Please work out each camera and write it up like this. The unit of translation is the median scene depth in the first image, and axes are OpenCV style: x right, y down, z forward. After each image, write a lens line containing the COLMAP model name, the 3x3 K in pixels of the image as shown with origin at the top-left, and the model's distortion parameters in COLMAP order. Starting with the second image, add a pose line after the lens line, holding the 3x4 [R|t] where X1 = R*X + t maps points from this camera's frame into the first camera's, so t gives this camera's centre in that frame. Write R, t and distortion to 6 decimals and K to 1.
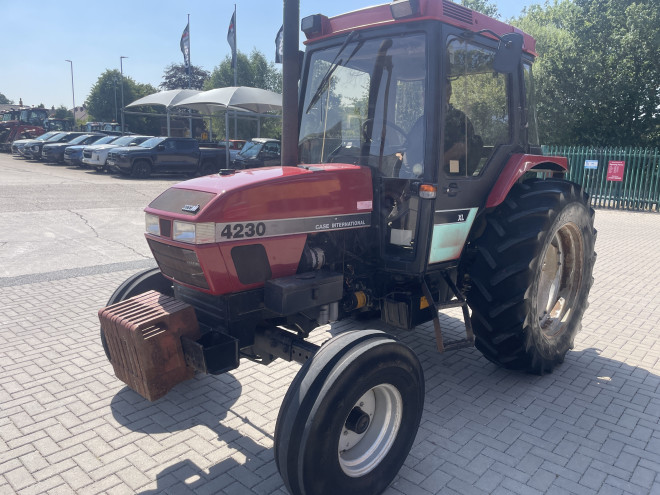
lens RADIAL K [[510.4, 0, 341.5], [0, 510.4, 247.1], [0, 0, 1]] dist [0.058921, -0.070670]
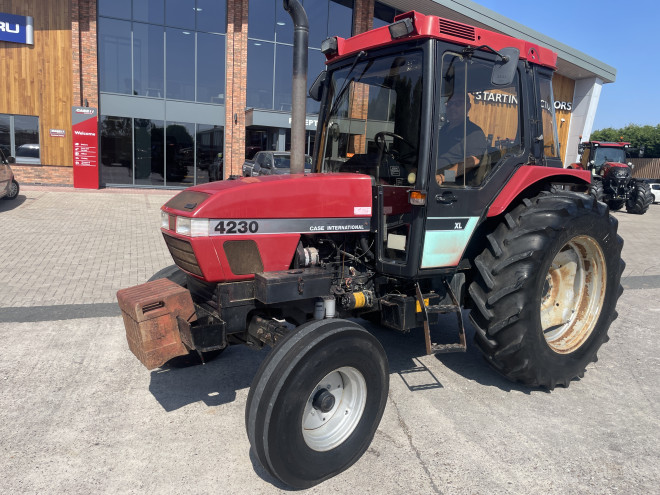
lens RADIAL K [[510.4, 0, 333.8], [0, 510.4, 248.4], [0, 0, 1]] dist [0.058921, -0.070670]
pose [[0.982428, 0.036793, -0.182978, 0.194085], [-0.043013, 0.998620, -0.030141, 0.033197], [0.181617, 0.037481, 0.982655, -0.062388]]
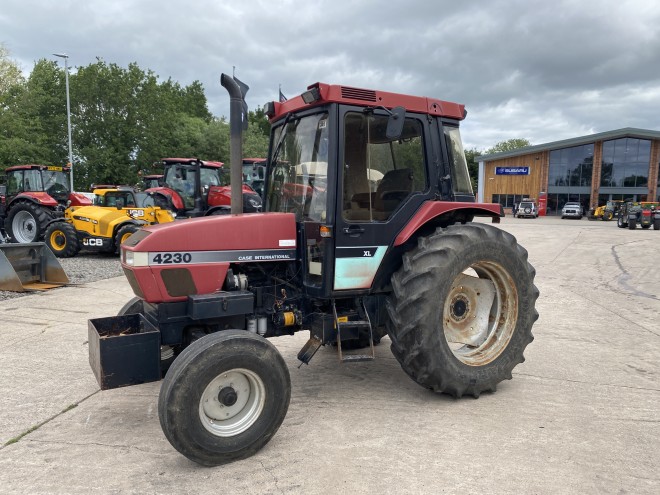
lens RADIAL K [[510.4, 0, 322.4], [0, 510.4, 246.1], [0, 0, 1]] dist [0.058921, -0.070670]
pose [[0.960460, -0.001407, -0.278415, 0.513028], [-0.028254, 0.994333, -0.102491, 0.057686], [0.276982, 0.106305, 0.954977, -0.211197]]
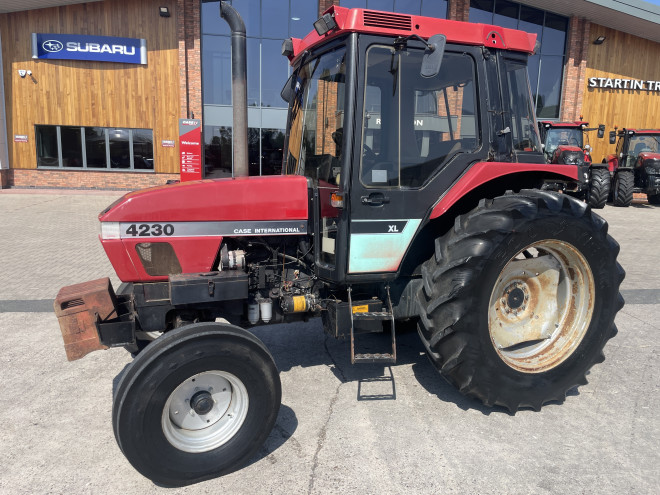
lens RADIAL K [[510.4, 0, 327.4], [0, 510.4, 249.7], [0, 0, 1]] dist [0.058921, -0.070670]
pose [[0.908186, 0.047760, -0.415834, 0.573212], [-0.060030, 0.998061, -0.016475, 0.006577], [0.414241, 0.039925, 0.909291, 0.076634]]
